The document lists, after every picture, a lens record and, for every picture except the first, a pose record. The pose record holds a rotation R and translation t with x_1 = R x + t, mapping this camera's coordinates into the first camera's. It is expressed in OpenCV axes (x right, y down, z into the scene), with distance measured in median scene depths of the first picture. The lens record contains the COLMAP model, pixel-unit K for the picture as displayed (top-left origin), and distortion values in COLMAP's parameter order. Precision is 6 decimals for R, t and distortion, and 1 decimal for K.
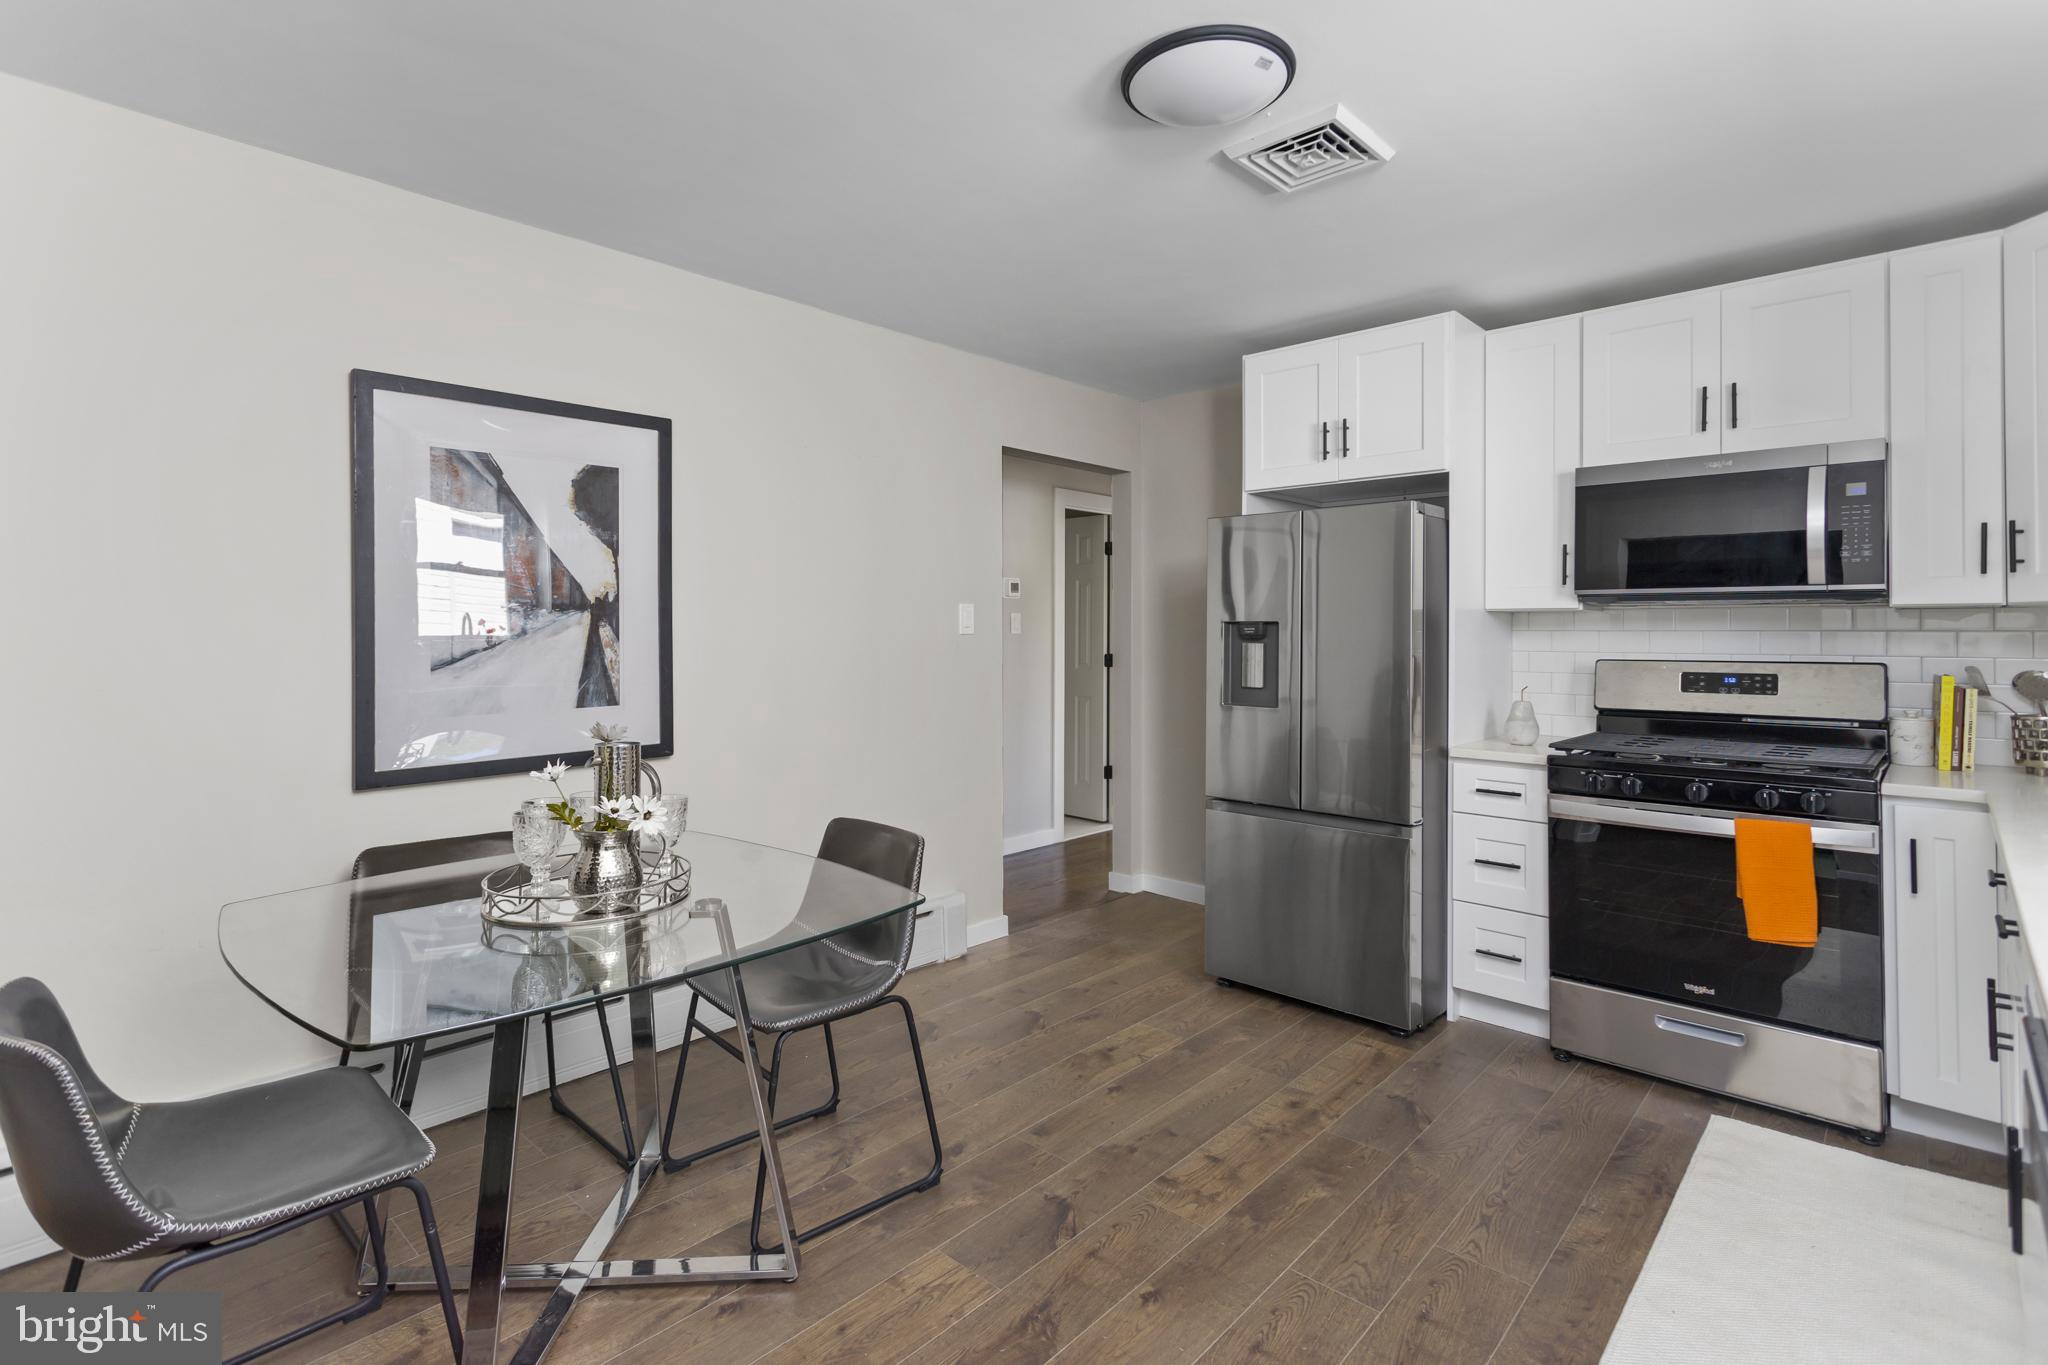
lens RADIAL K [[979.5, 0, 1011.3], [0, 979.5, 629.4], [0, 0, 1]] dist [0.005655, 0.000650]
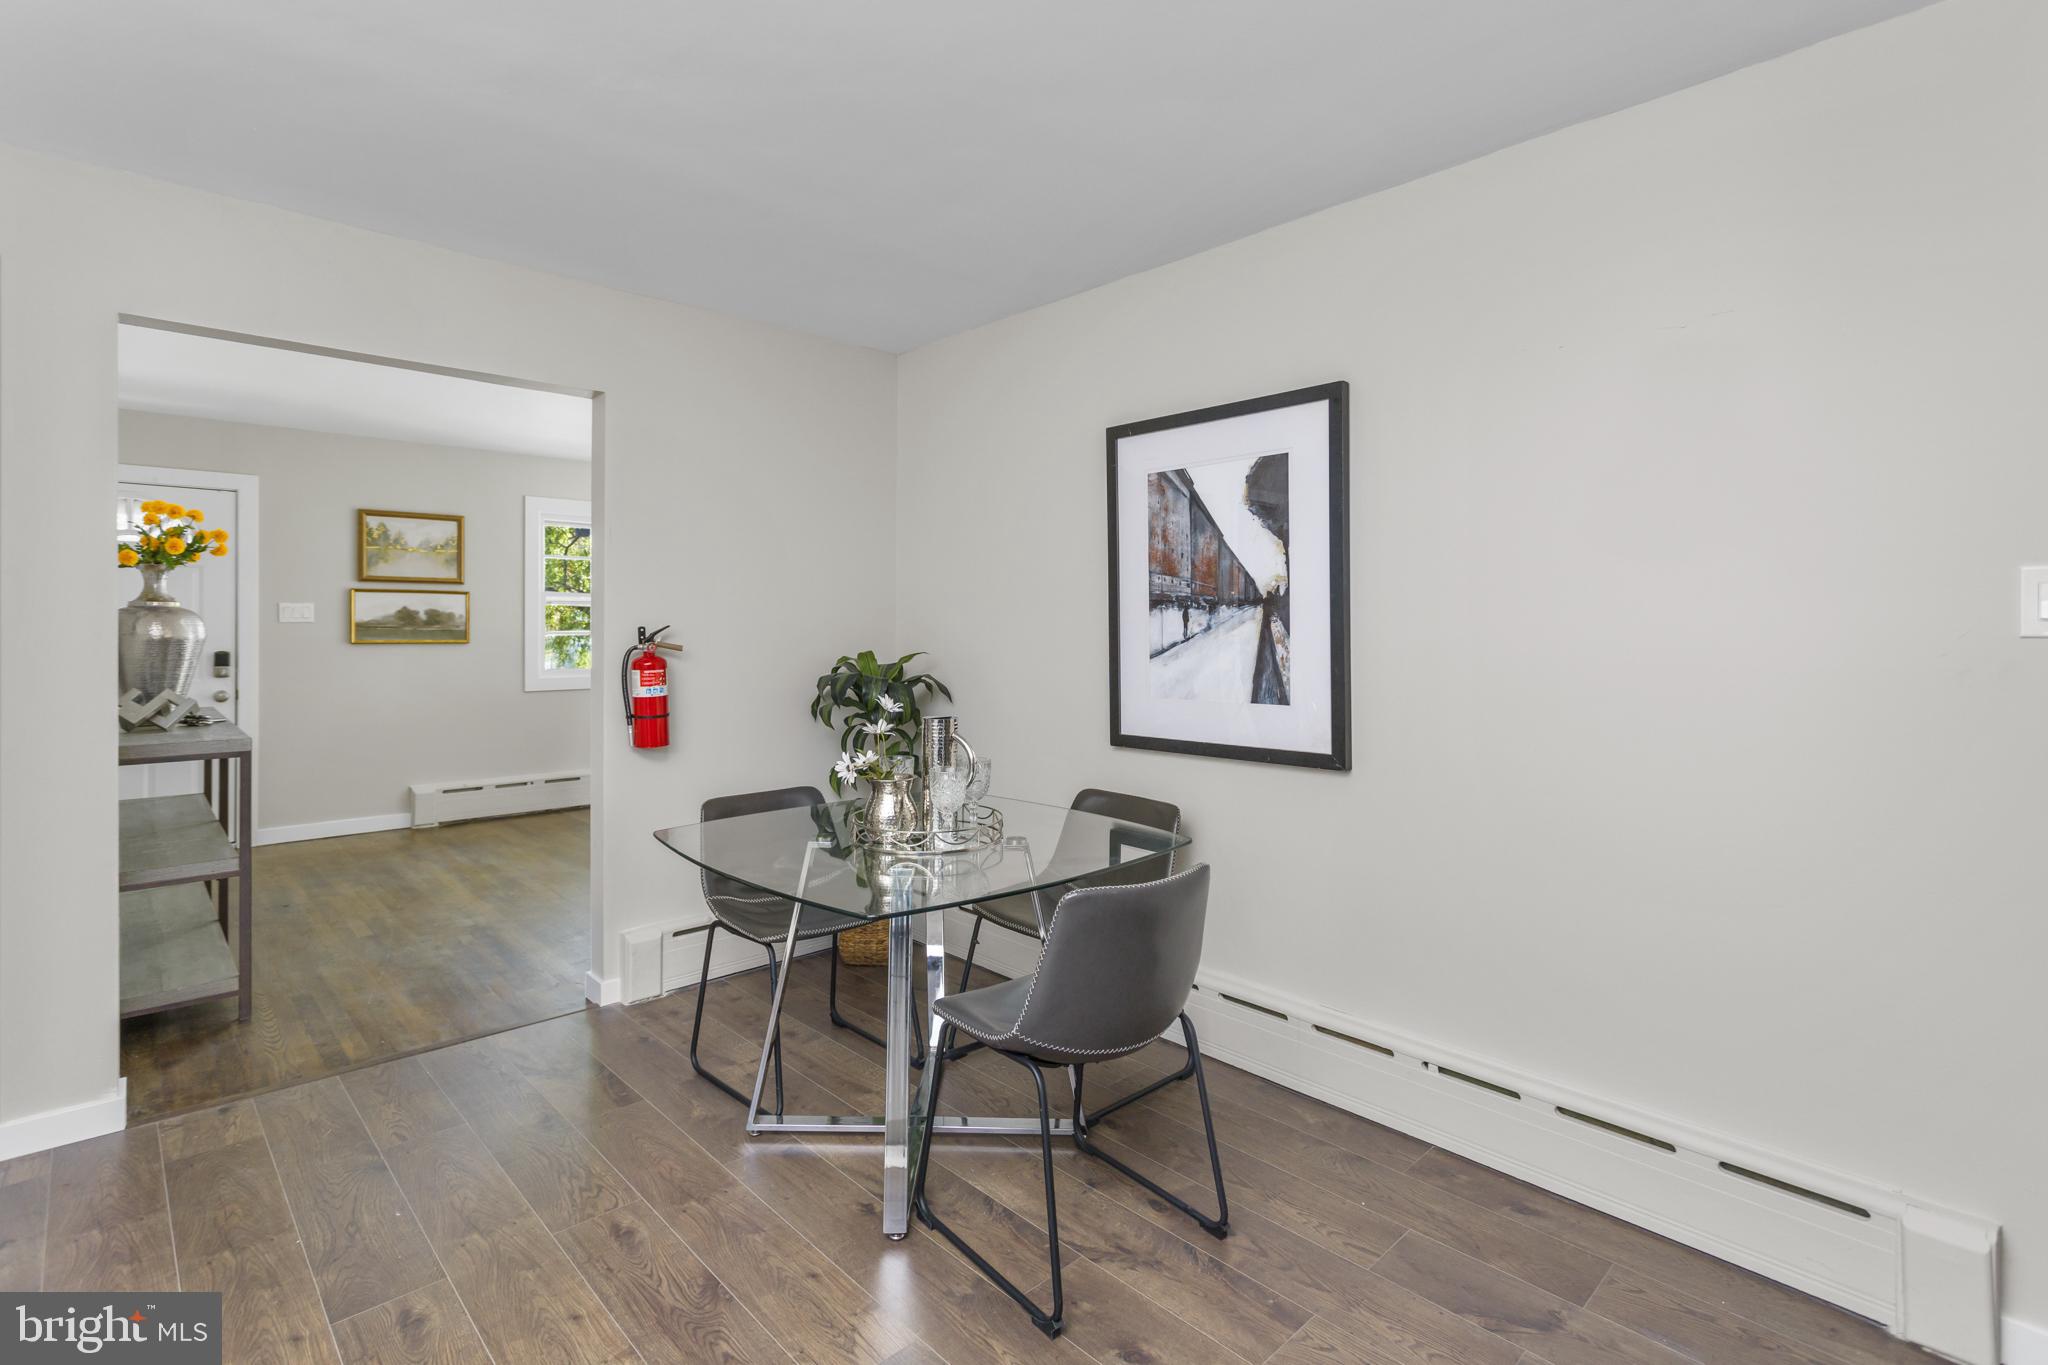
lens RADIAL K [[979.5, 0, 1041.8], [0, 979.5, 634.7], [0, 0, 1]] dist [0.005655, 0.000650]
pose [[-0.043142, 0.010635, -0.999012, 0.569698], [-0.000958, 0.999942, 0.010686, -0.000084], [0.999068, 0.001418, -0.043130, 0.836651]]
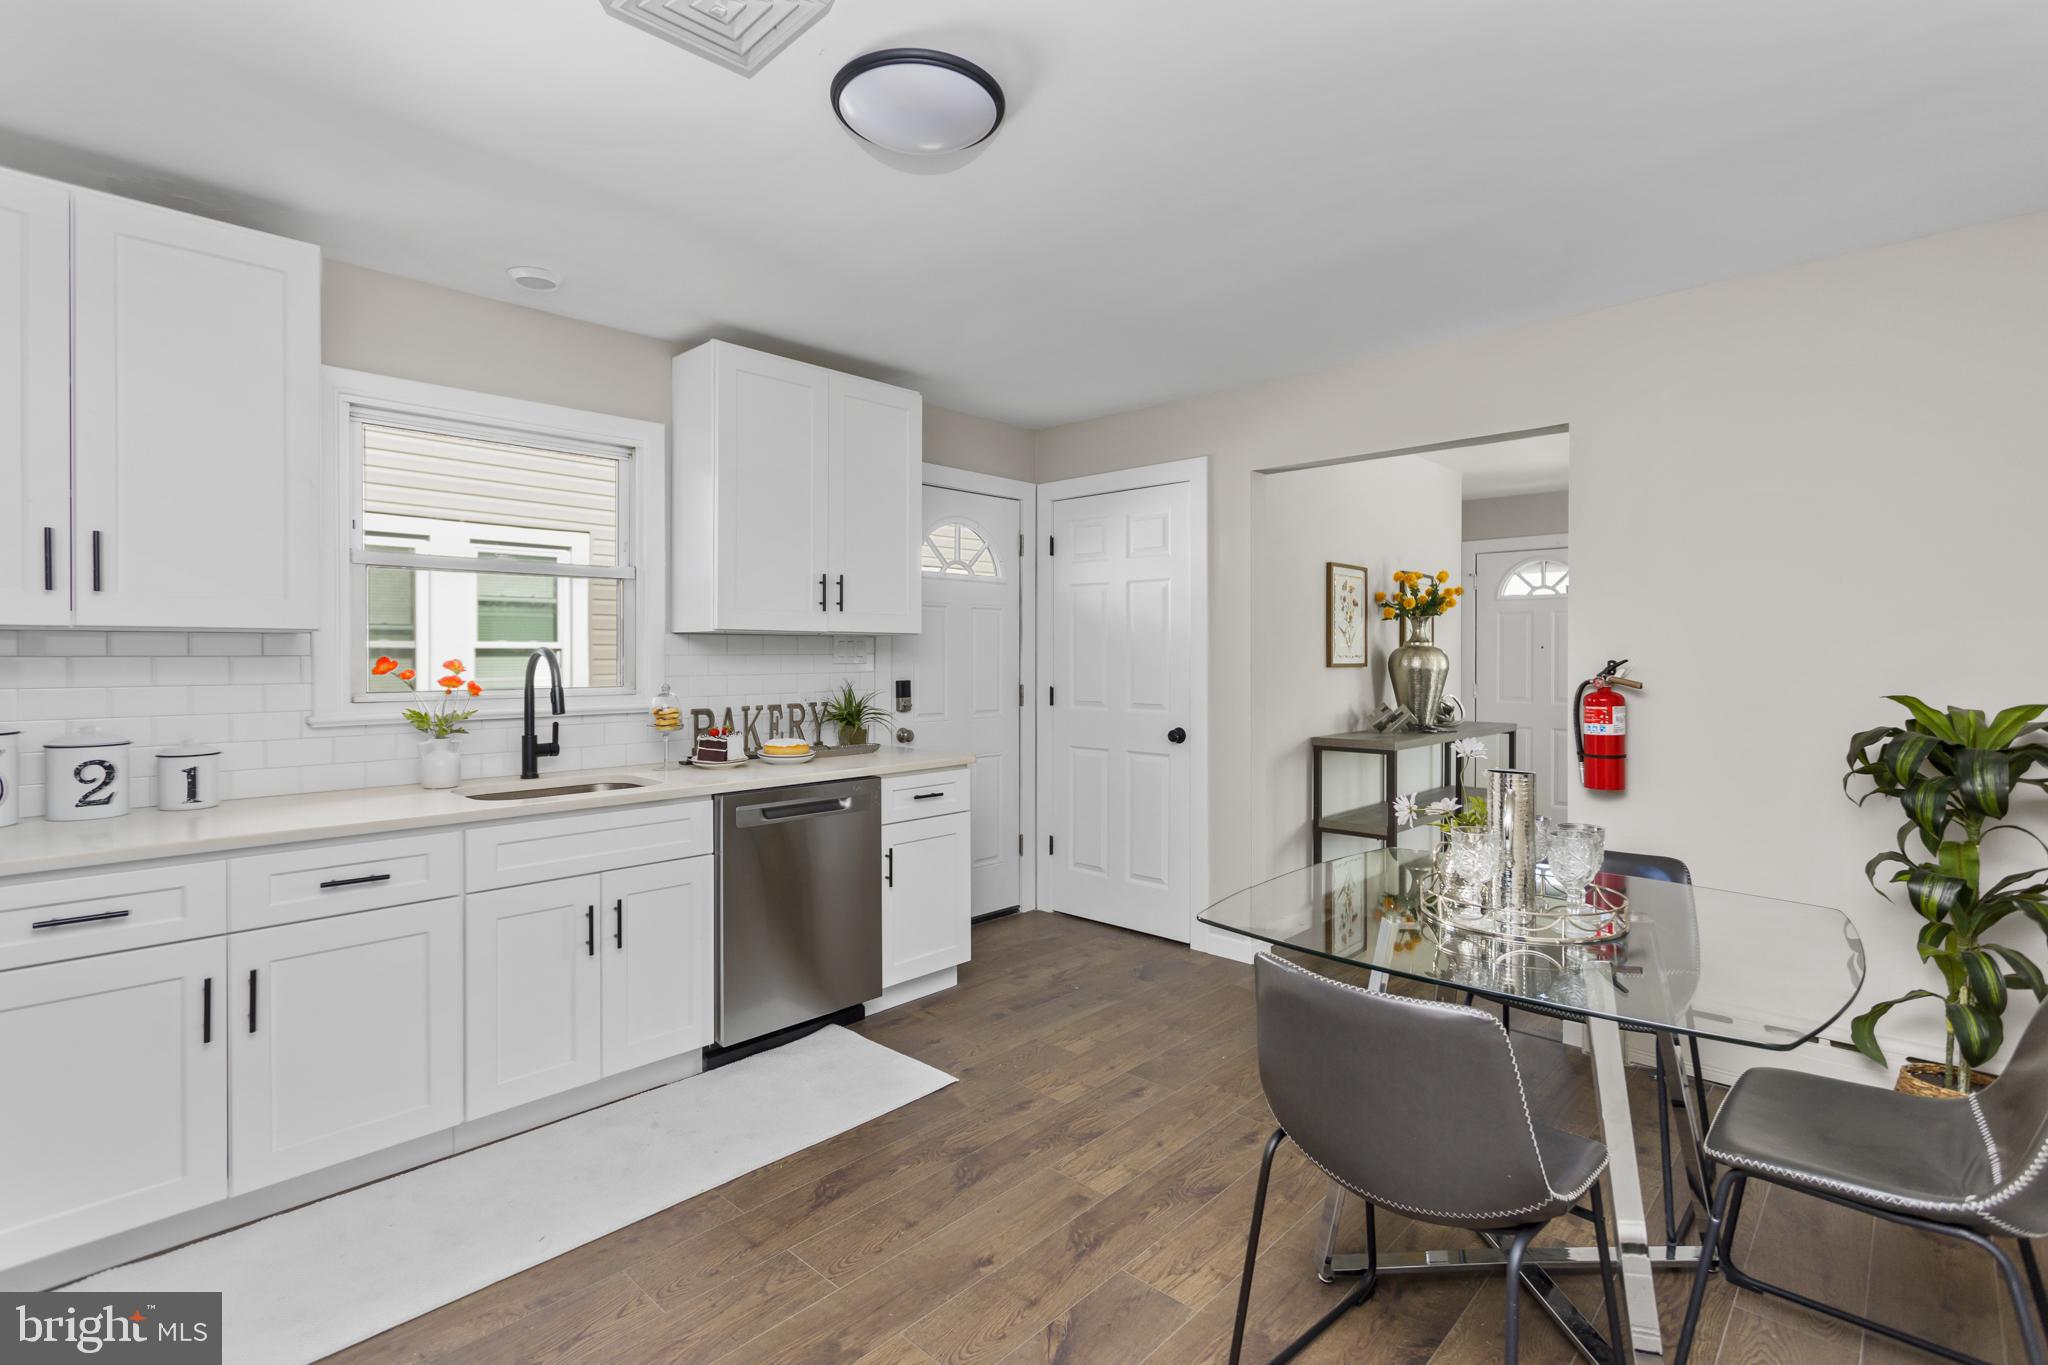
lens RADIAL K [[979.5, 0, 1024.3], [0, 979.5, 665.4], [0, 0, 1]] dist [0.005655, 0.000650]
pose [[-0.999996, -0.001170, 0.002415, 0.064503], [-0.001154, 0.999976, 0.006780, 0.002075], [-0.002423, 0.006778, -0.999974, 1.419790]]
